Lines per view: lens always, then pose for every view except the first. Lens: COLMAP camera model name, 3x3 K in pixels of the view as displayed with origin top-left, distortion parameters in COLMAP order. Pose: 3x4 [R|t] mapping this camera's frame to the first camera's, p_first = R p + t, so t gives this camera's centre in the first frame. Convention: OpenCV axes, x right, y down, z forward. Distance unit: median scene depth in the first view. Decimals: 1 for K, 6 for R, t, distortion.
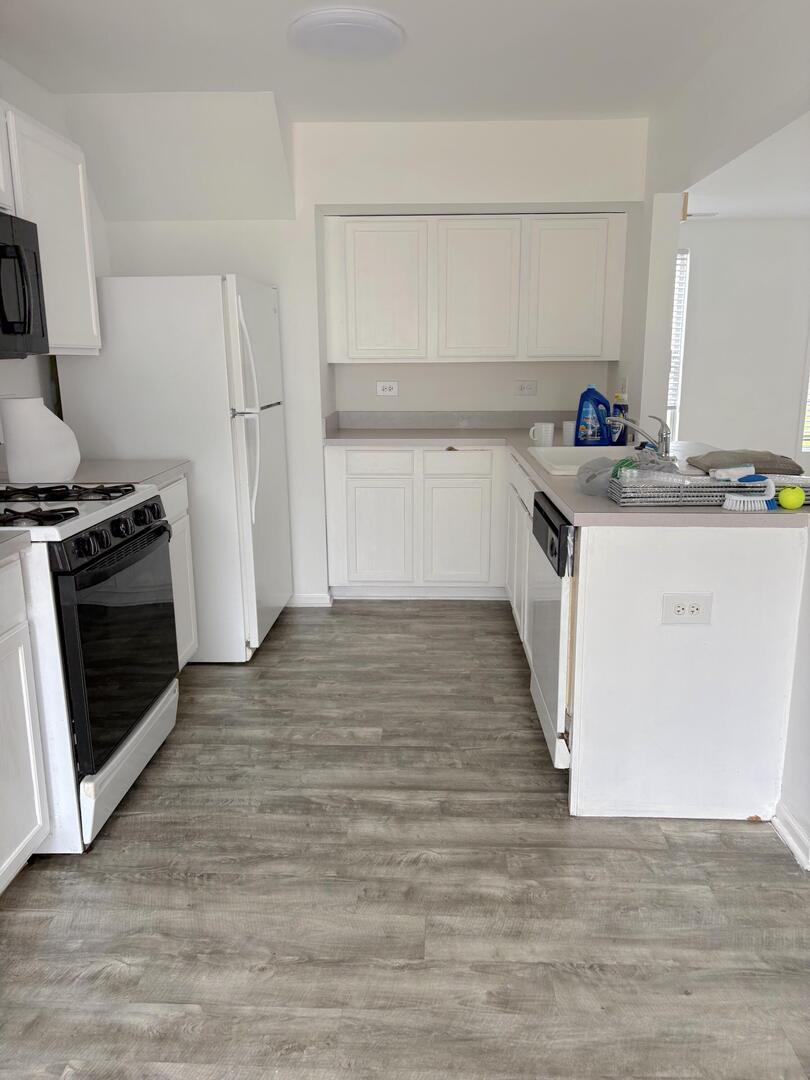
lens RADIAL K [[816.9, 0, 405.3], [0, 816.9, 538.5], [0, 0, 1]] dist [0.046755, -0.048211]
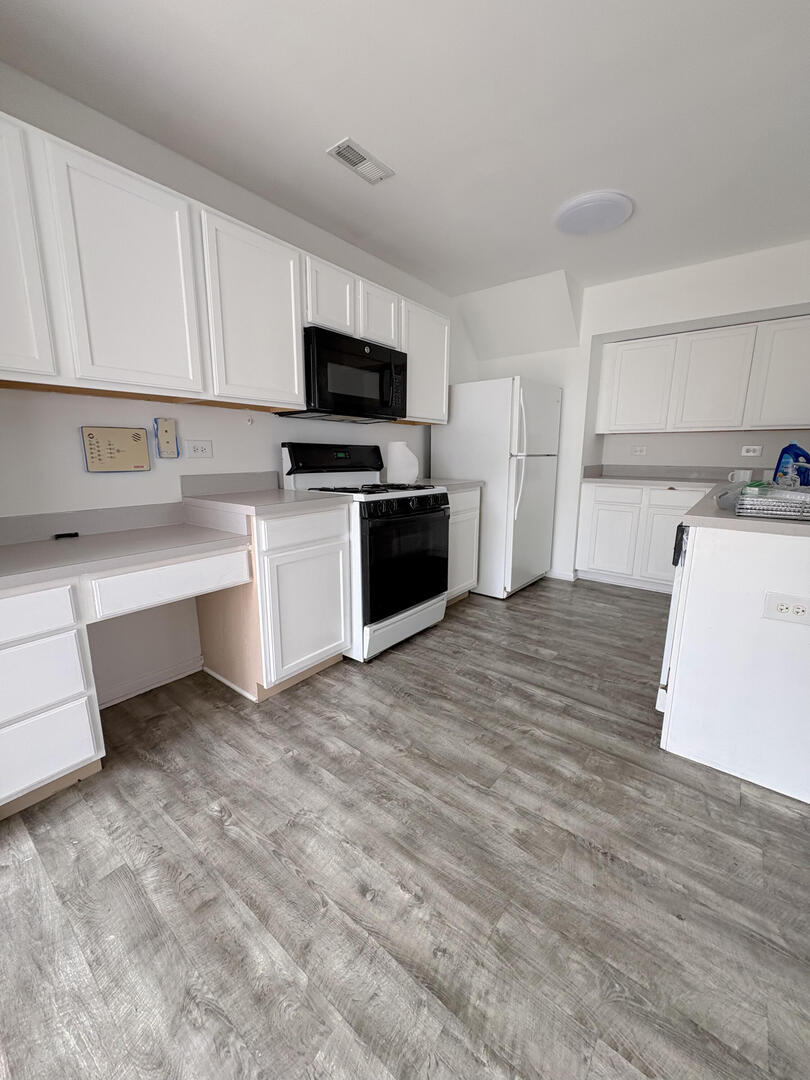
lens RADIAL K [[431.6, 0, 406.1], [0, 431.6, 535.7], [0, 0, 1]] dist [0.001497, -0.000058]
pose [[0.805580, 0.121889, -0.579814, 0.253980], [-0.138210, 0.990271, 0.016151, 0.050381], [0.576141, 0.067125, 0.814589, 0.199047]]
